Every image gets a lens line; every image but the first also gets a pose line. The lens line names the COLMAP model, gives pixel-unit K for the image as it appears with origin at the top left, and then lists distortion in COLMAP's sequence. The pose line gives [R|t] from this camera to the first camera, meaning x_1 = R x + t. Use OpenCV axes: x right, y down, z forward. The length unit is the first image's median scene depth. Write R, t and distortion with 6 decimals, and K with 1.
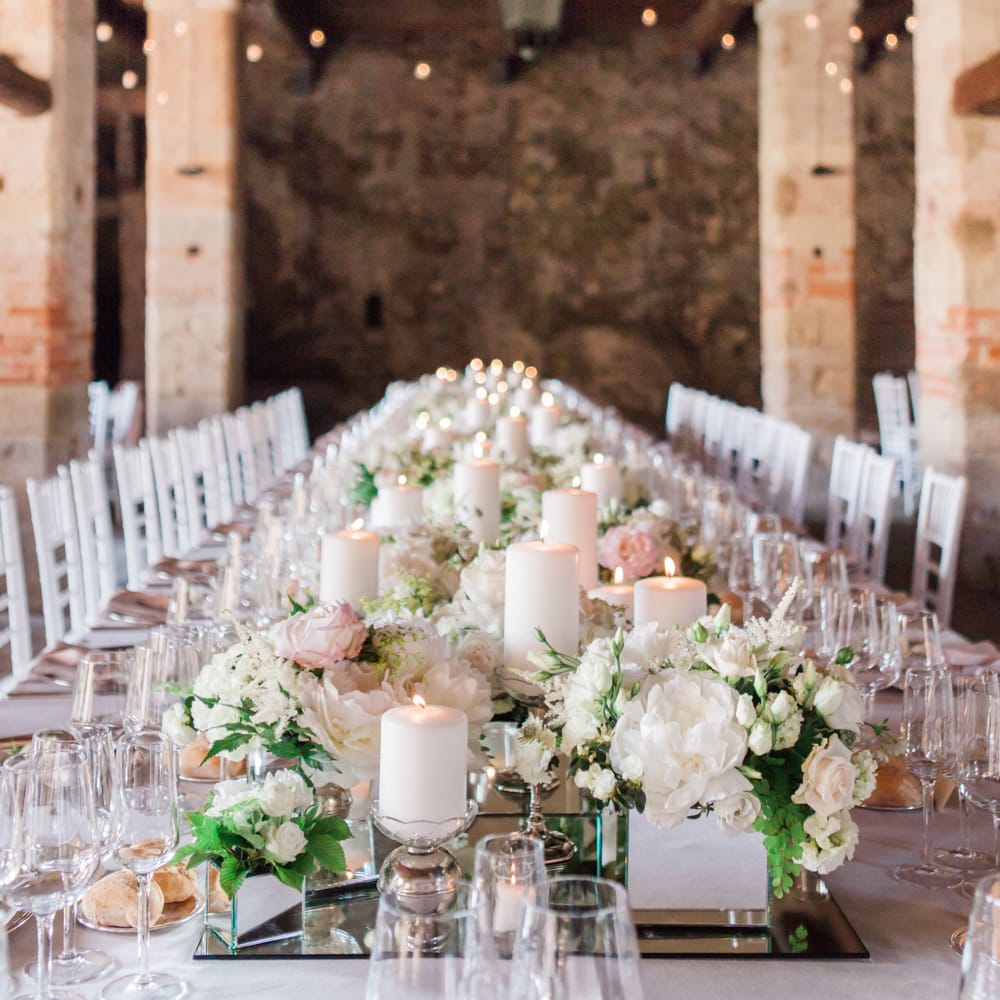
lens RADIAL K [[3398.6, 0, 500.0], [0, 3398.6, 500.0], [0, 0, 1]] dist [-0.154791, 0.560753]
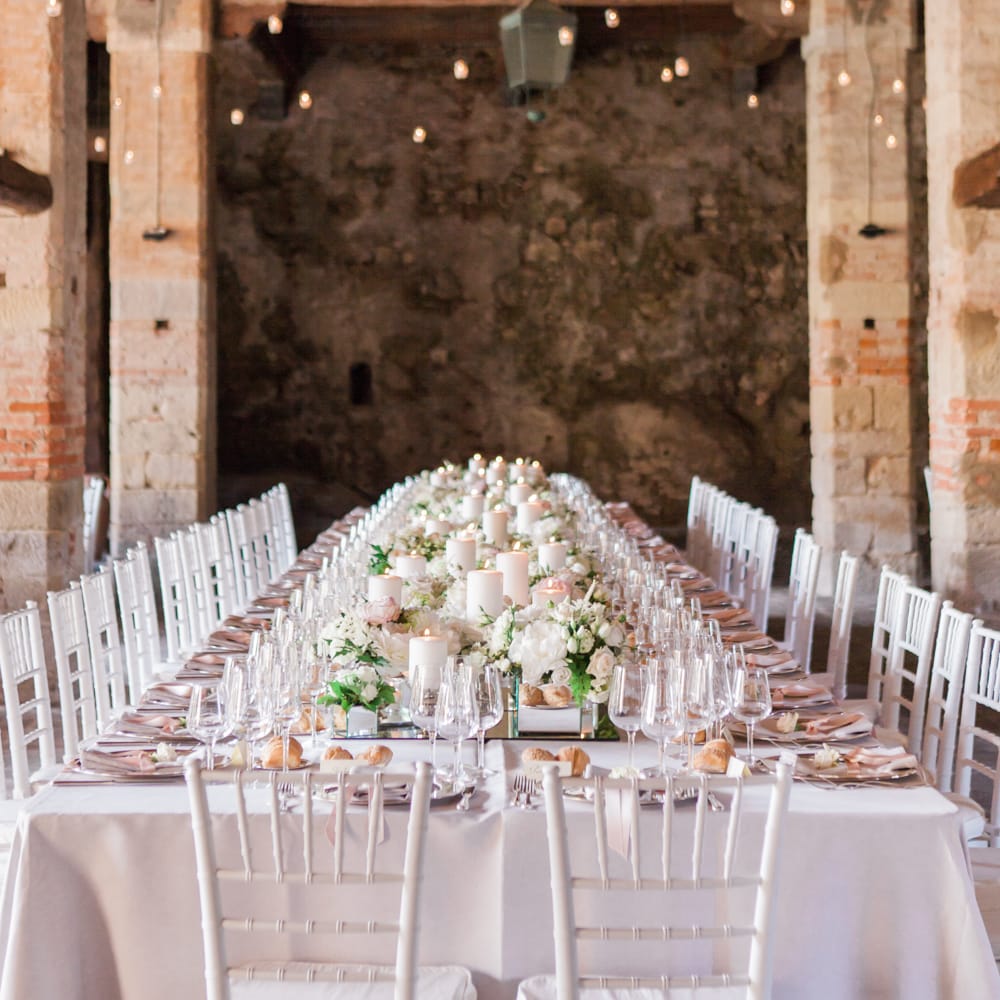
lens RADIAL K [[4733.8, 0, 500.0], [0, 4733.8, 500.0], [0, 0, 1]] dist [-0.121467, -6.999792]
pose [[0.999980, -0.003148, -0.005451, 0.007627], [0.002998, 0.999625, -0.027230, 0.009925], [0.005535, 0.027213, 0.999614, -0.383047]]
